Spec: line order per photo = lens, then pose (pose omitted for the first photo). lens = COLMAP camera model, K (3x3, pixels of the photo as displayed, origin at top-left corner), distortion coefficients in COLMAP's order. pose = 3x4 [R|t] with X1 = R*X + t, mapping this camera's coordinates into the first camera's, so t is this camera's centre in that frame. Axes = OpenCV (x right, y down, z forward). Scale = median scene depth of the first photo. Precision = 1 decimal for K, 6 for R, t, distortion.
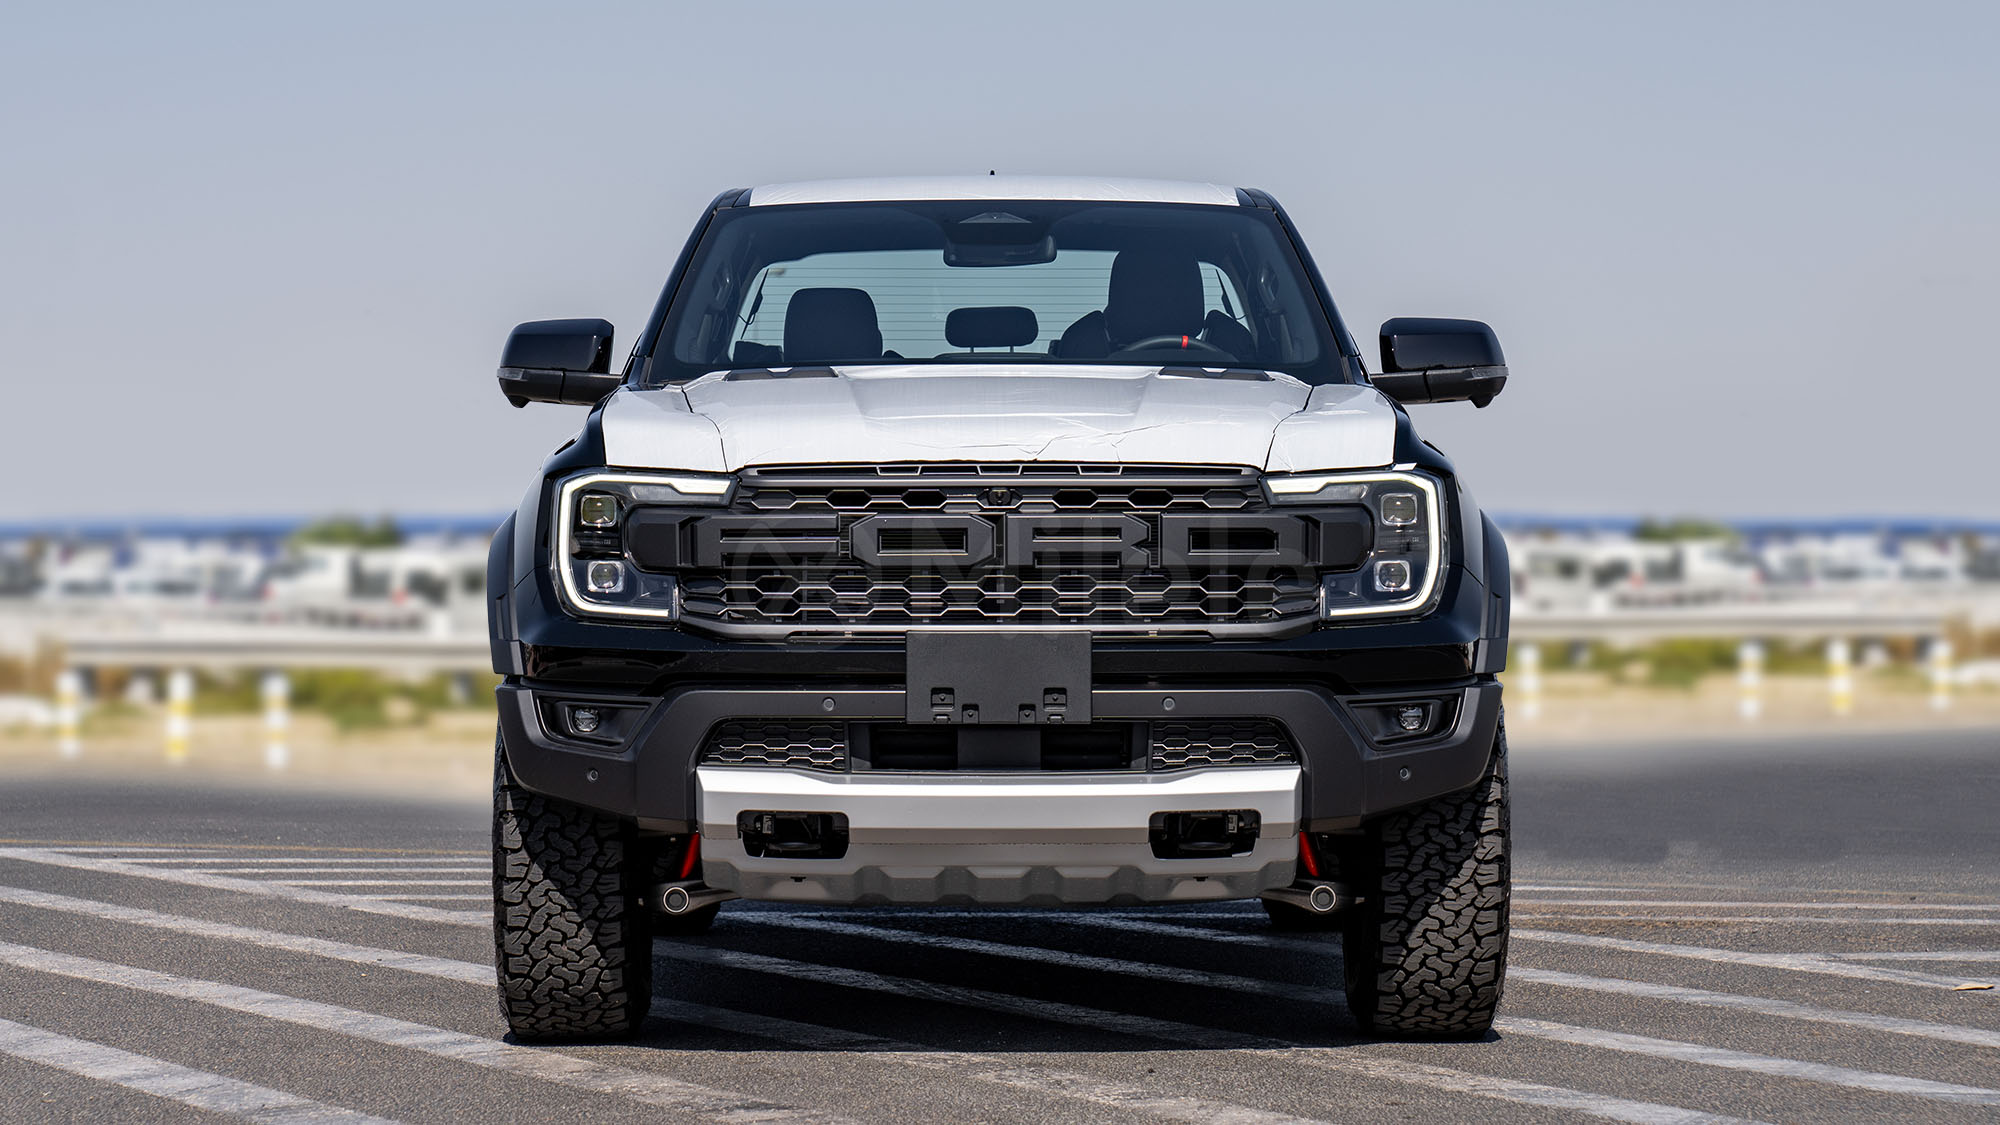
lens RADIAL K [[4419.5, 0, 1000.0], [0, 4419.5, 562.5], [0, 0, 1]] dist [-0.056305, -0.002898]
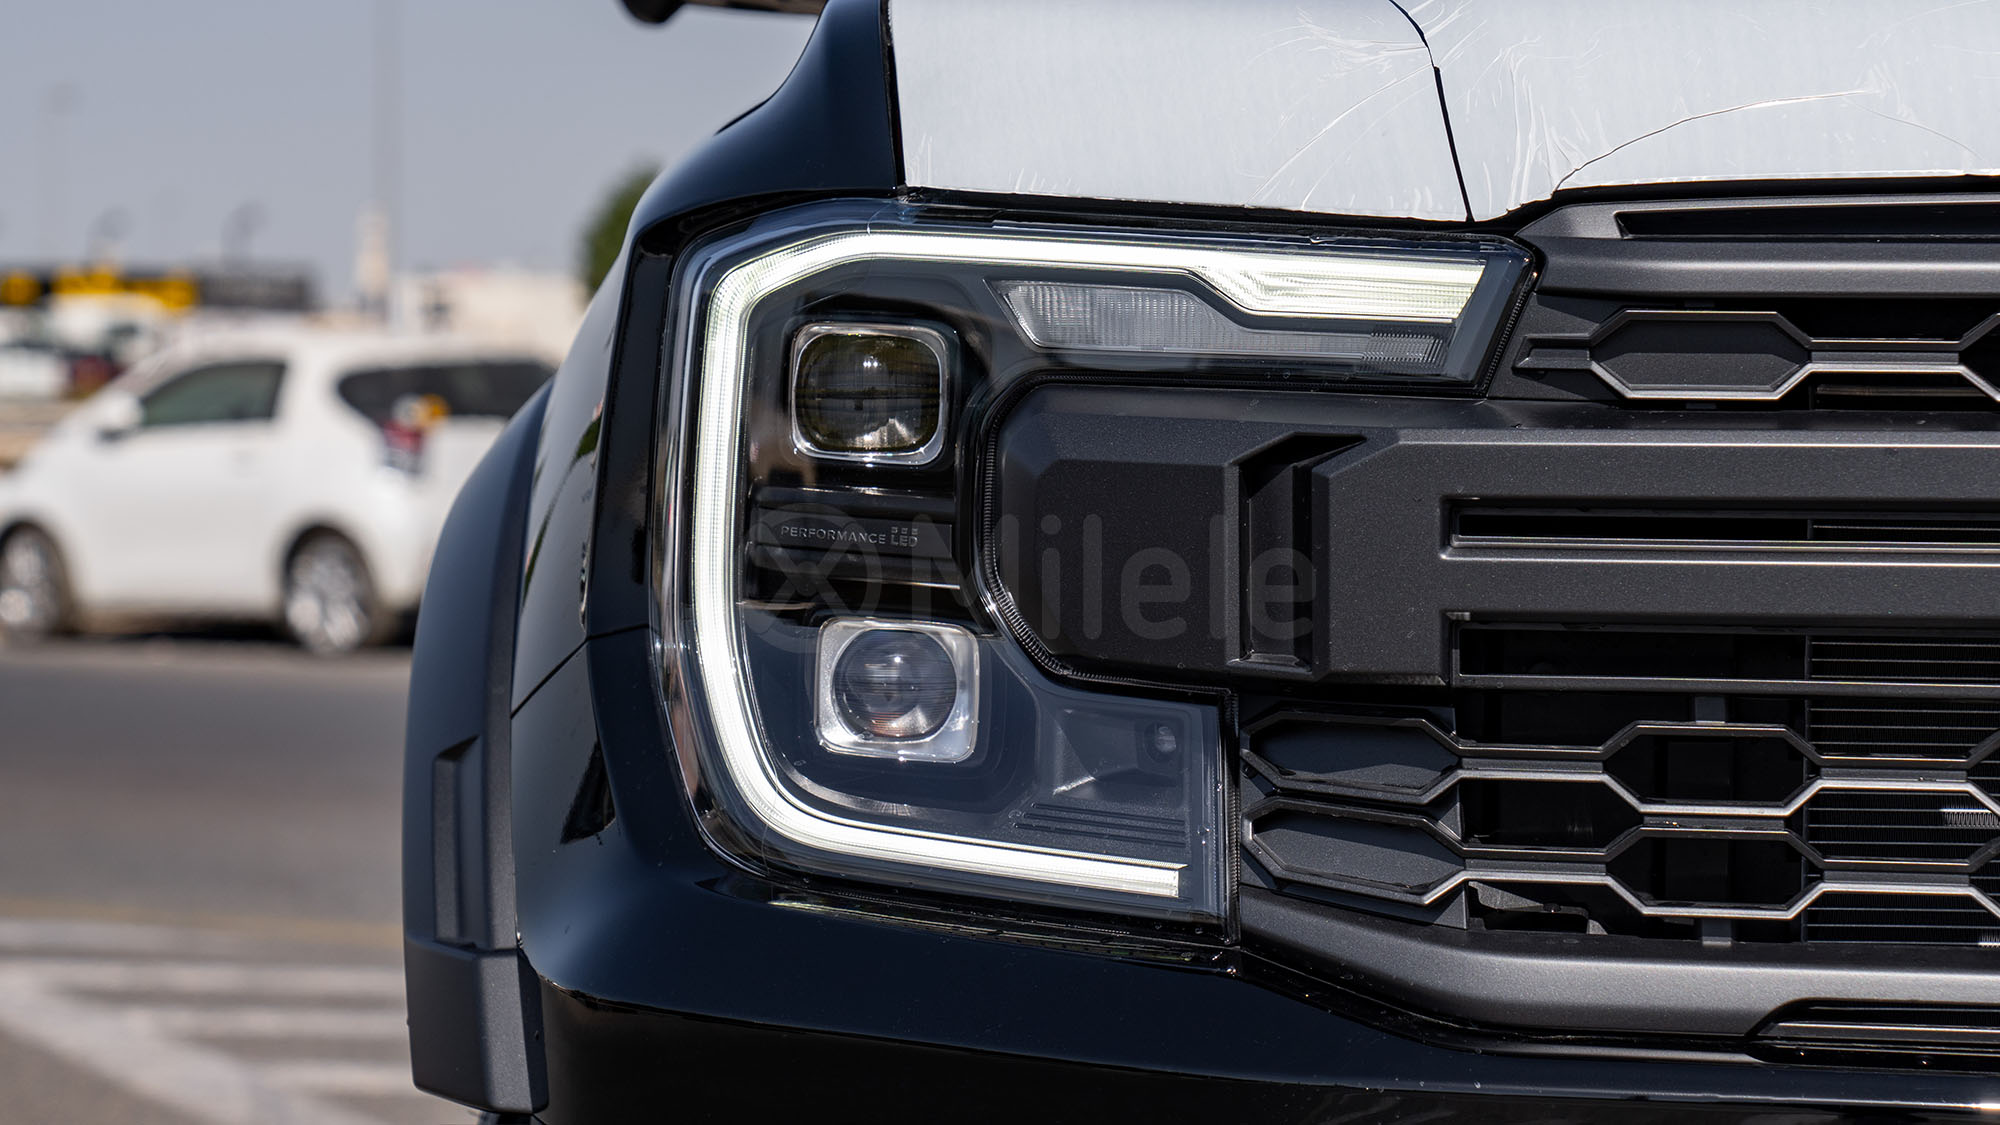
lens RADIAL K [[4419.5, 0, 1000.0], [0, 4419.5, 562.5], [0, 0, 1]] dist [-0.056305, -0.002898]
pose [[0.996197, 0.014842, -0.085861, -0.065752], [-0.011122, 0.998985, 0.043653, -0.013198], [0.086421, -0.042532, 0.995350, 0.787876]]
